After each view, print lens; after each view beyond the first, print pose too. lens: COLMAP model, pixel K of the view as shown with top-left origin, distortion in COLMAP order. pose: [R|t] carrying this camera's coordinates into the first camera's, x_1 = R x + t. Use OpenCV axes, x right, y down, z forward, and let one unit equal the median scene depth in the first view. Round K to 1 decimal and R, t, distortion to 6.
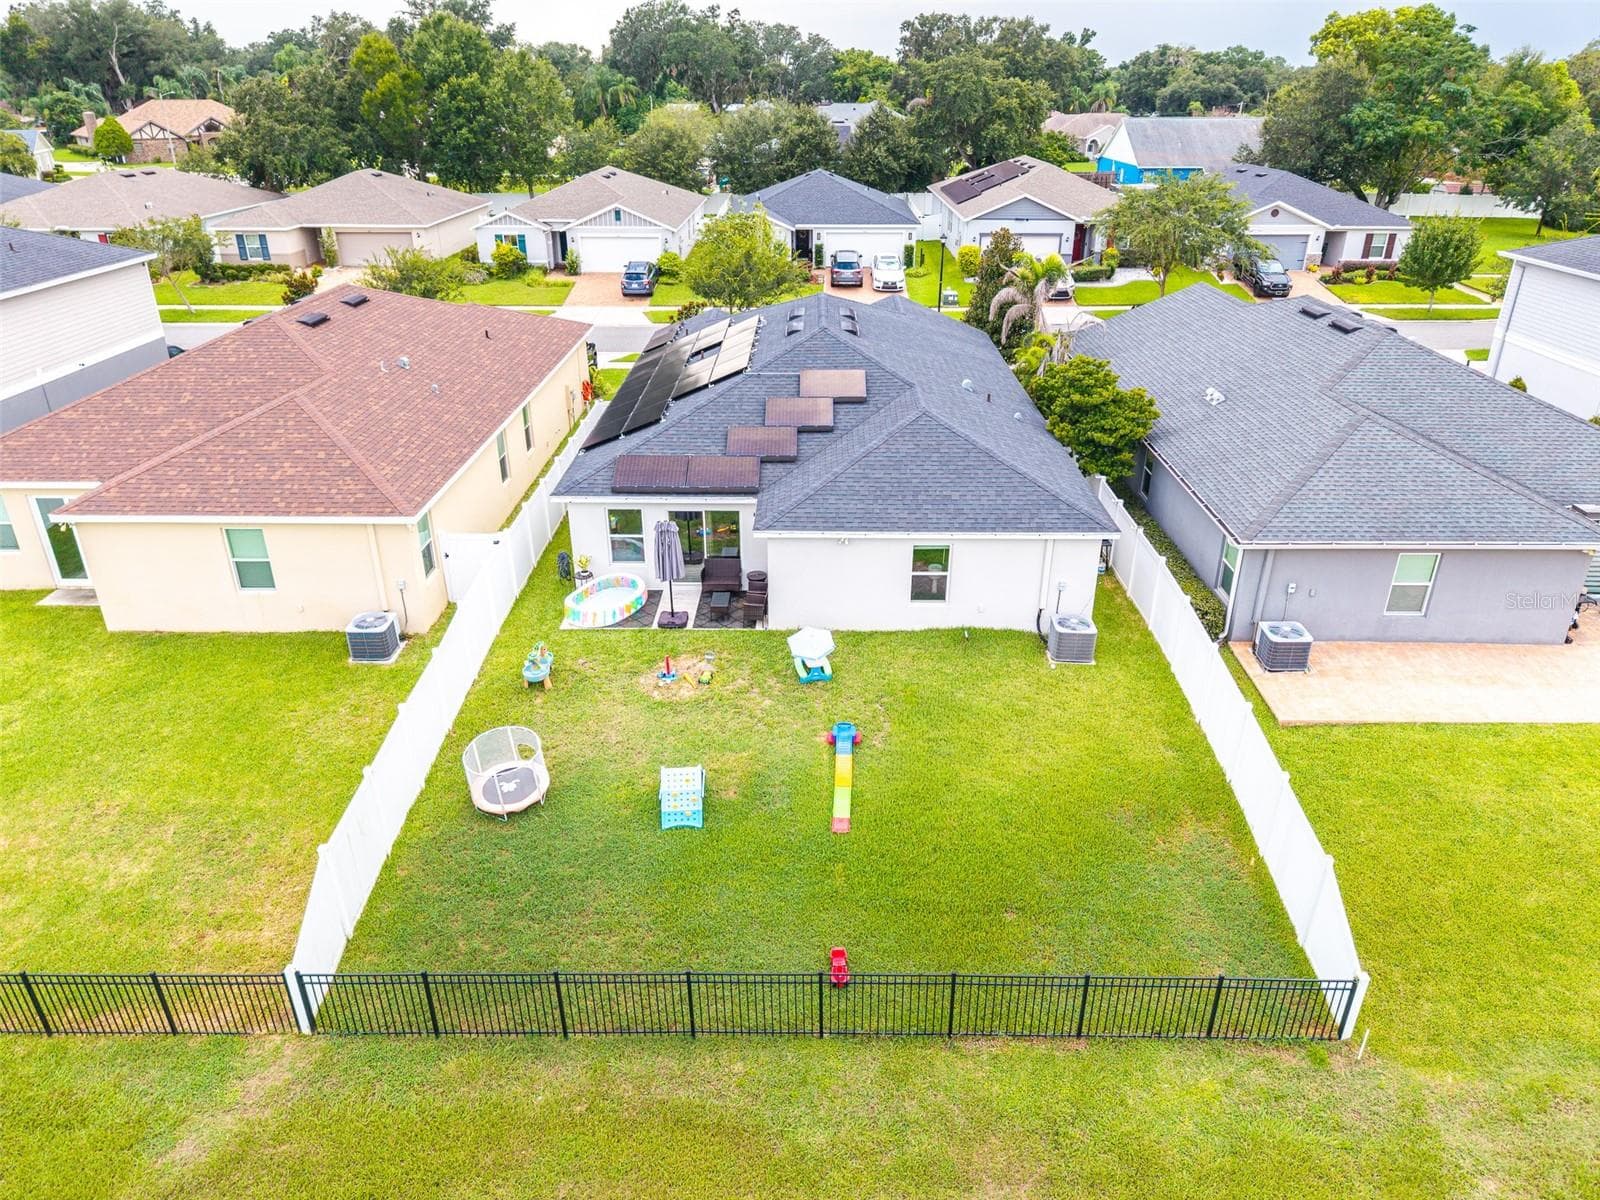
lens RADIAL K [[1073.5, 0, 800.0], [0, 1073.5, 600.0], [0, 0, 1]] dist [0.025986, -0.030488]
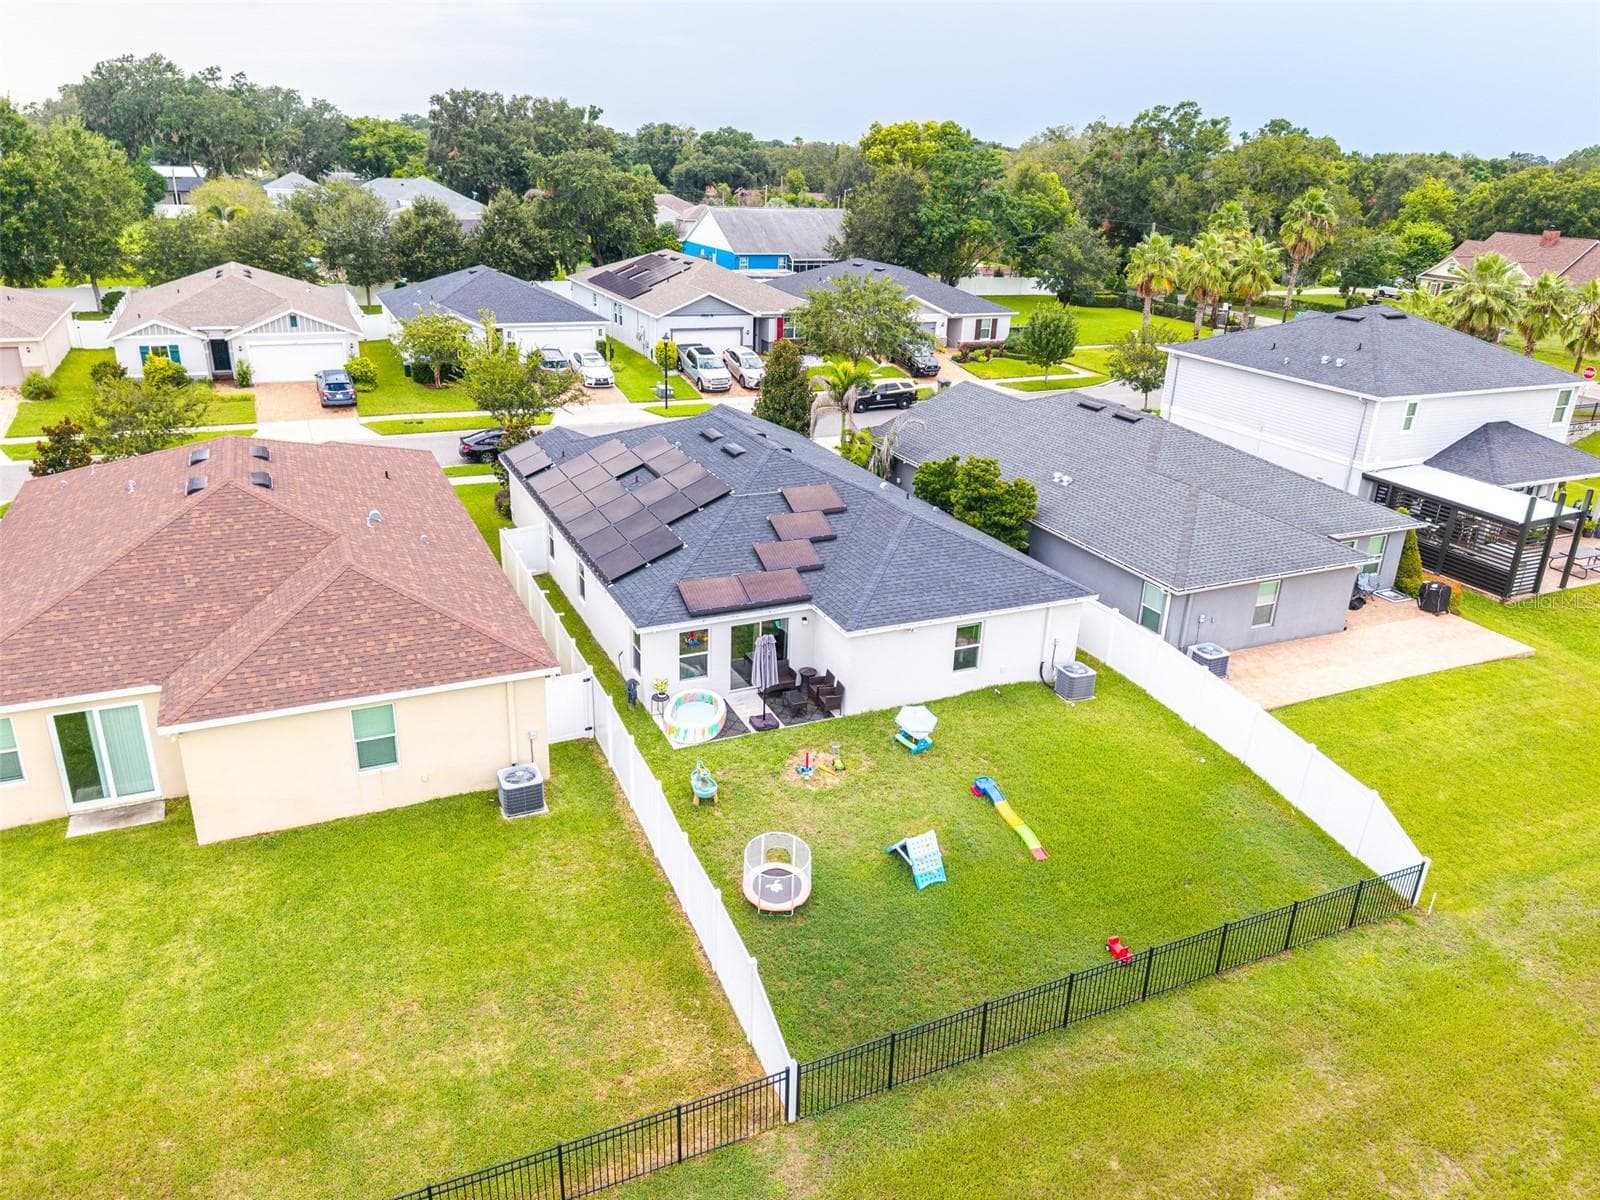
lens RADIAL K [[1131.4, 0, 800.0], [0, 1131.4, 600.0], [0, 0, 1]] dist [0.033688, -0.038664]
pose [[0.900489, -0.130860, 0.414722, -0.225015], [0.156908, 0.987181, -0.029204, -0.027366], [-0.405584, 0.091371, 0.909479, -0.038309]]
